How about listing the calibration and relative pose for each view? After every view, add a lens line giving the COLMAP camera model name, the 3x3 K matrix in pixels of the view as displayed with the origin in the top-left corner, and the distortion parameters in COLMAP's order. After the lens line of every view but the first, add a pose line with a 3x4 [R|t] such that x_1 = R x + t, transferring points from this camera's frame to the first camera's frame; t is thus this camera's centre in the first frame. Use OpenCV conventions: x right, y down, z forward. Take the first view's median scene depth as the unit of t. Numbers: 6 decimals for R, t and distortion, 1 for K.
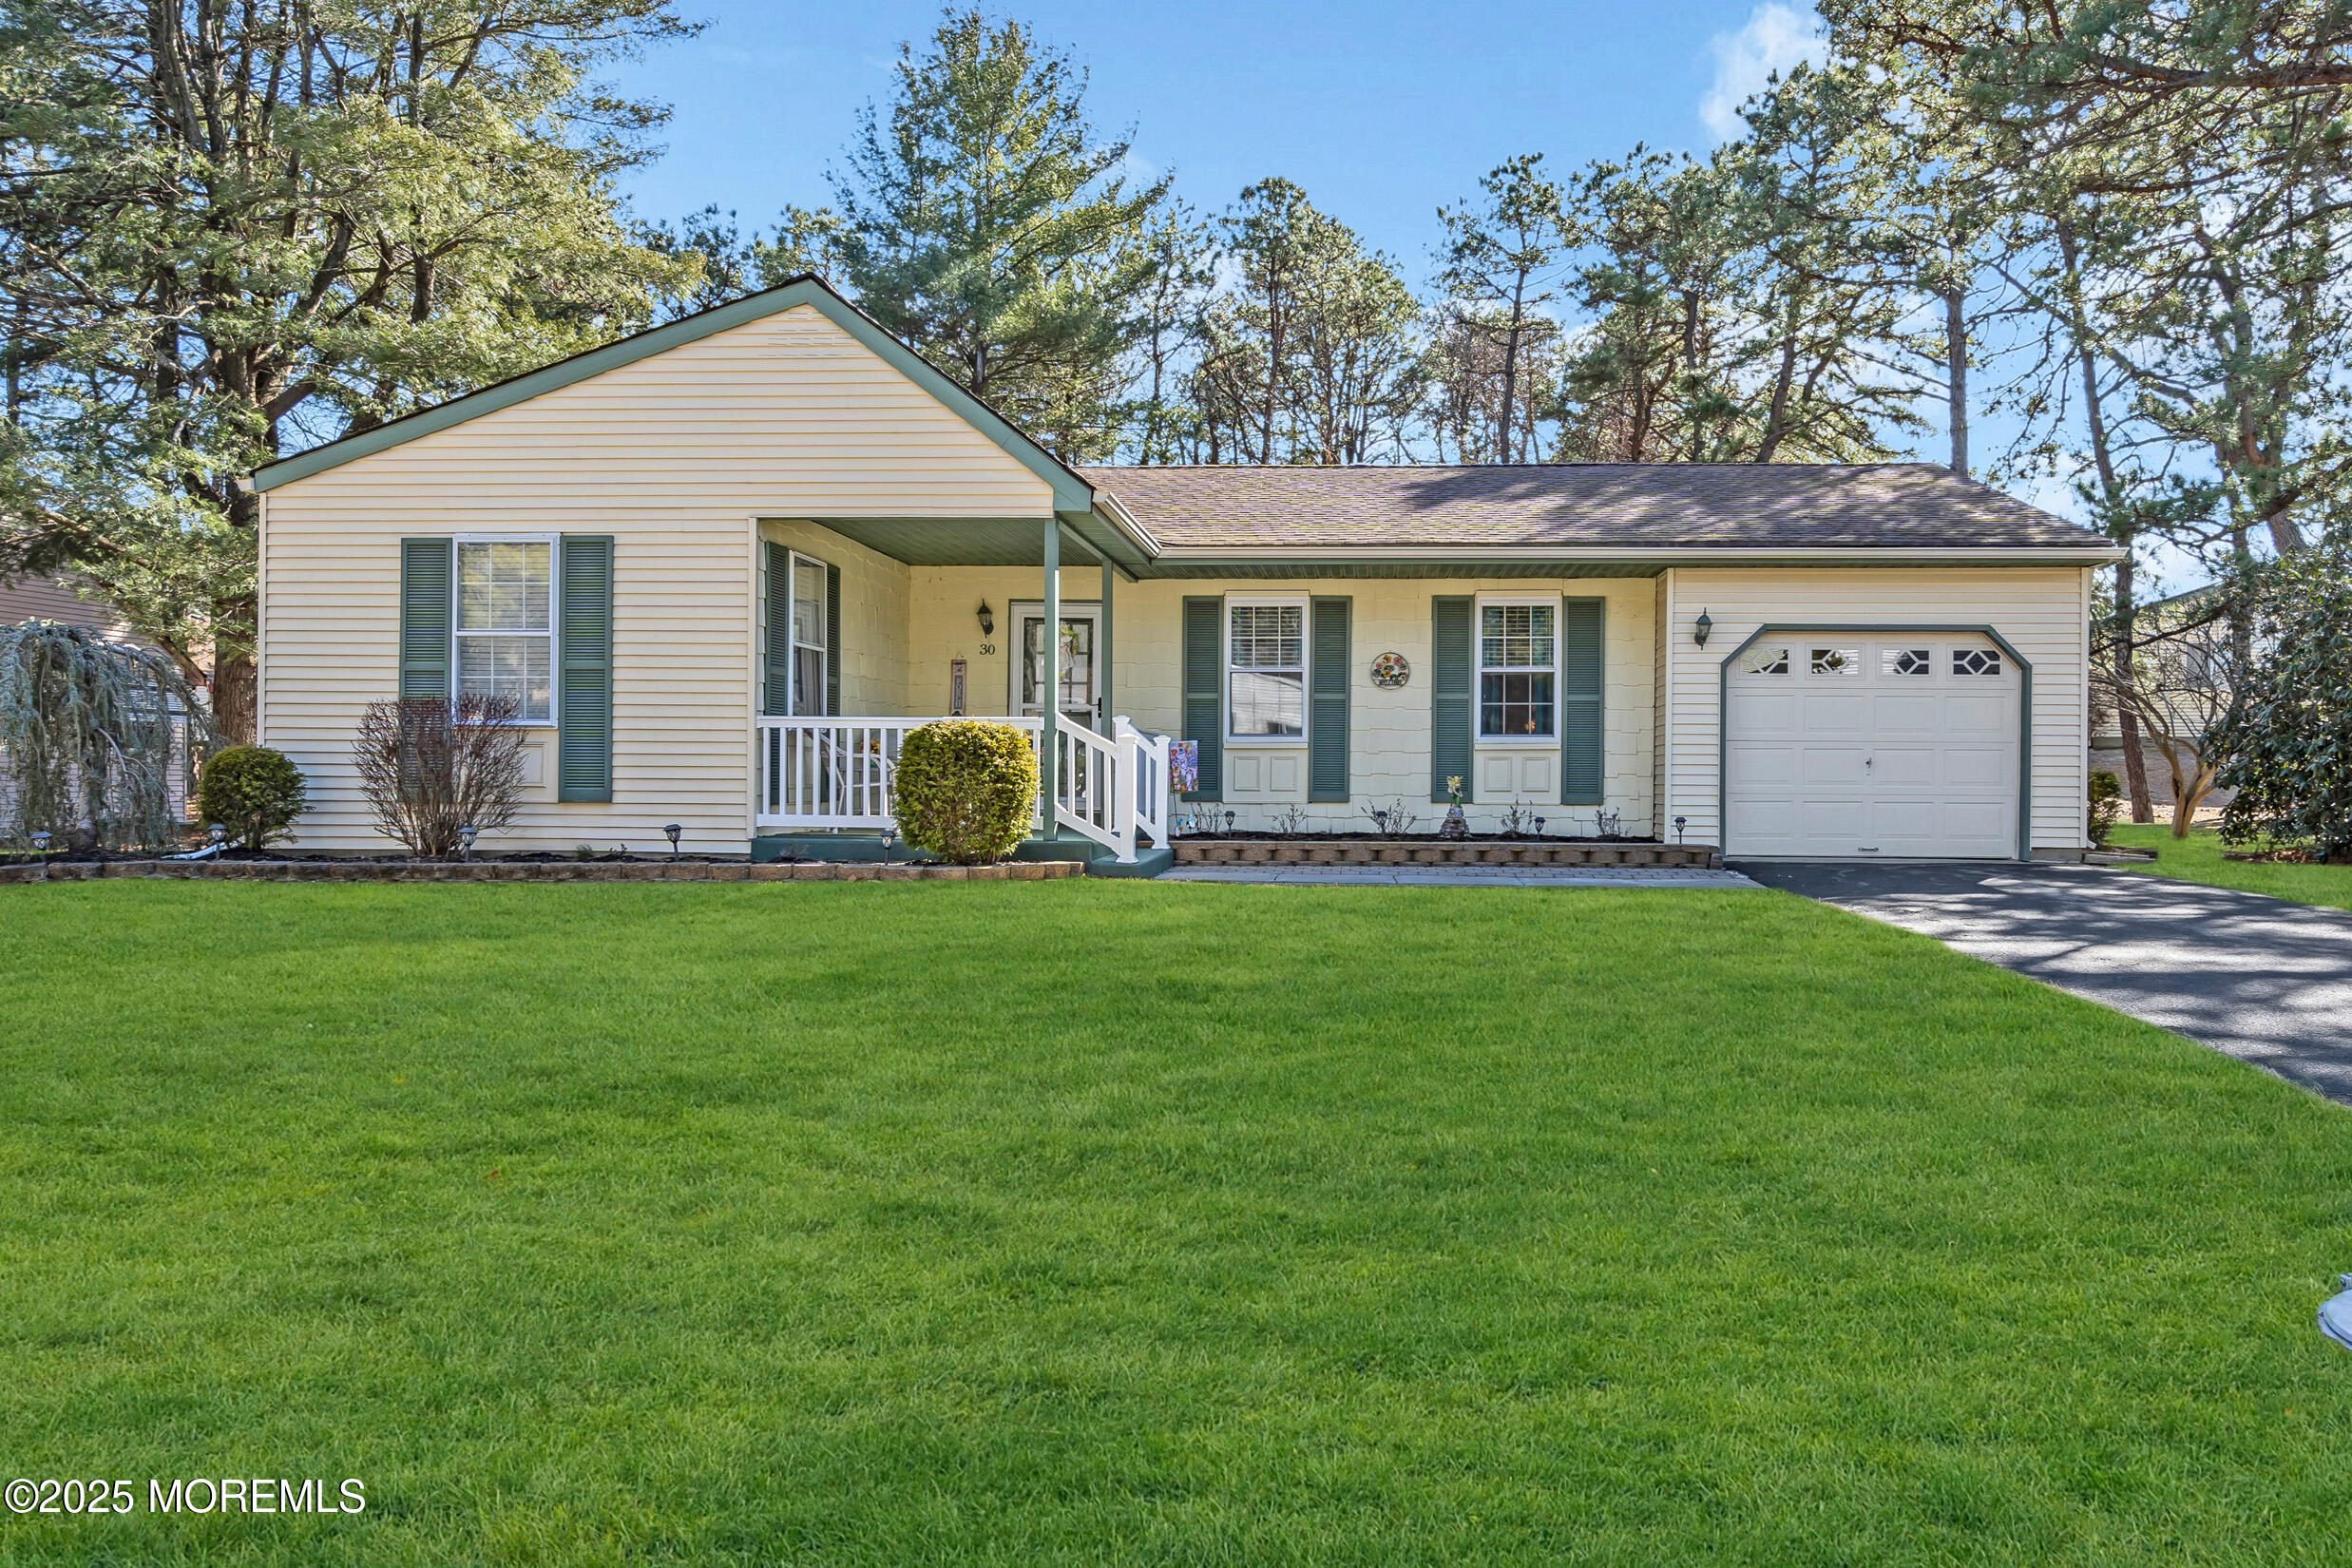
lens RADIAL K [[1070.5, 0, 1175.1], [0, 1070.5, 775.1], [0, 0, 1]] dist [-0.001107, 0.001068]
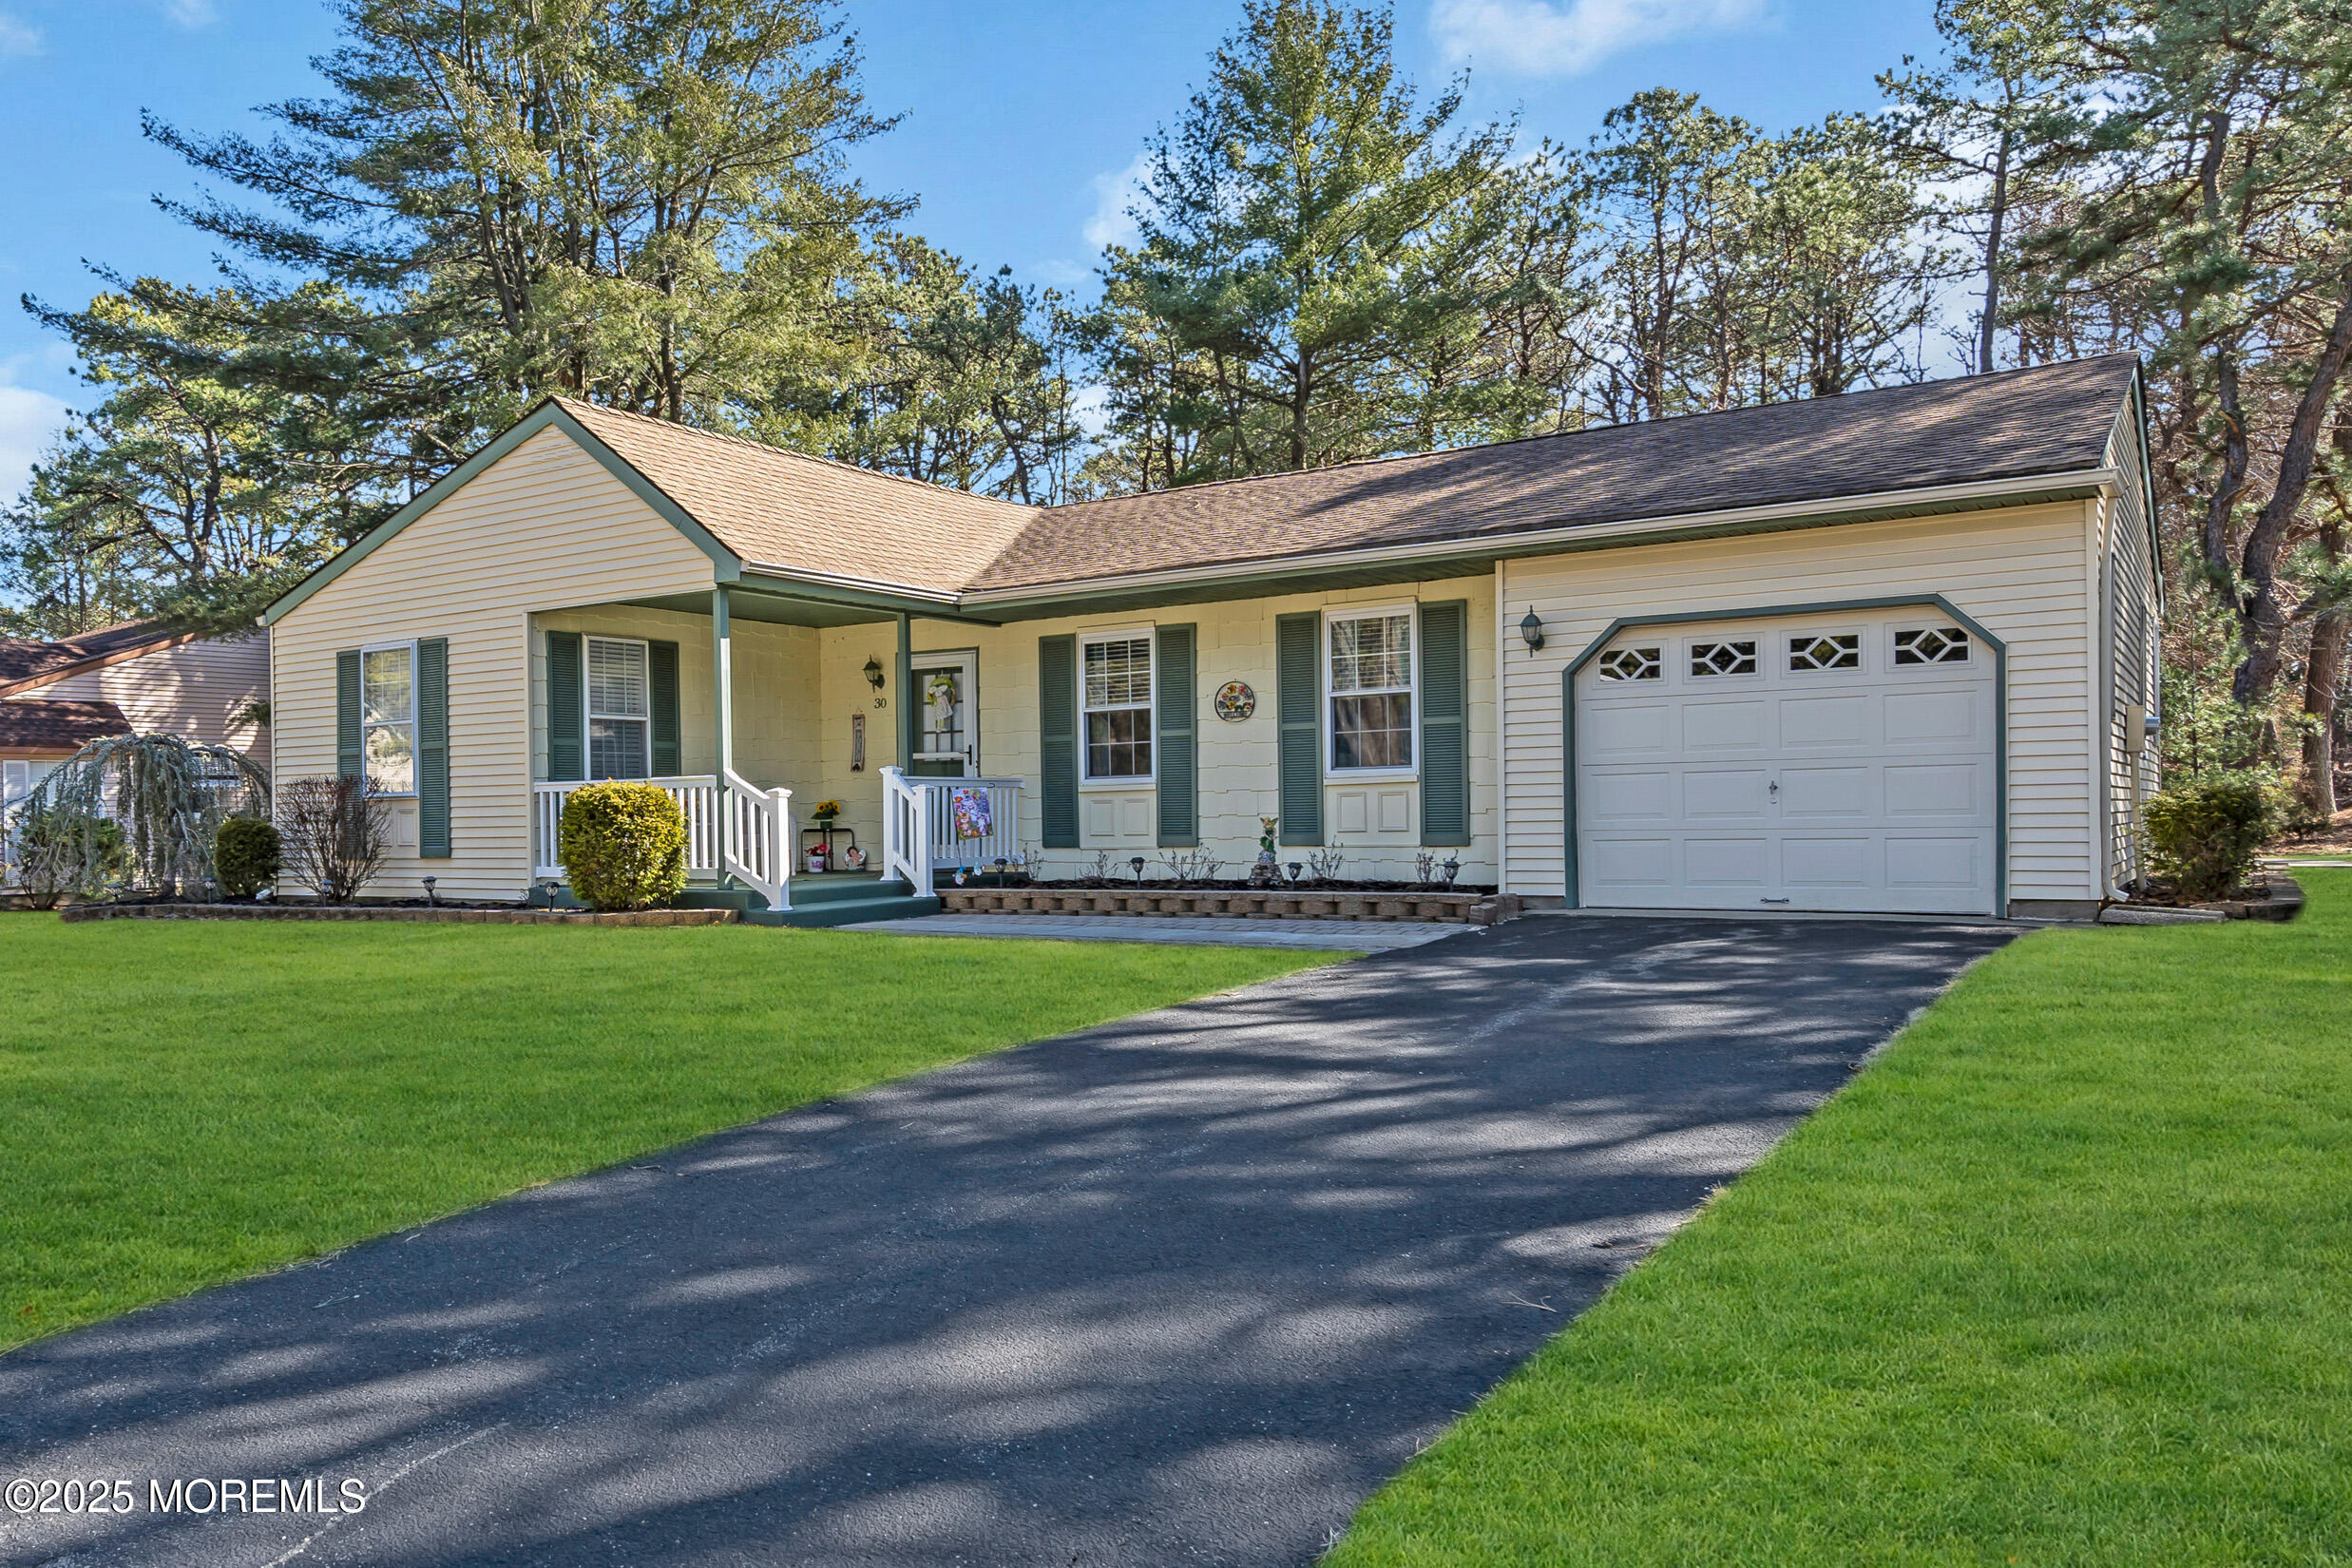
lens RADIAL K [[1163.1, 0, 1175.1], [0, 1163.1, 820.5], [0, 0, 1]] dist [0.000011, 0.000396]
pose [[0.926309, -0.020659, -0.376197, 0.567060], [0.024158, 0.999698, 0.004586, -0.002167], [0.375989, -0.013337, 0.926528, 0.067003]]
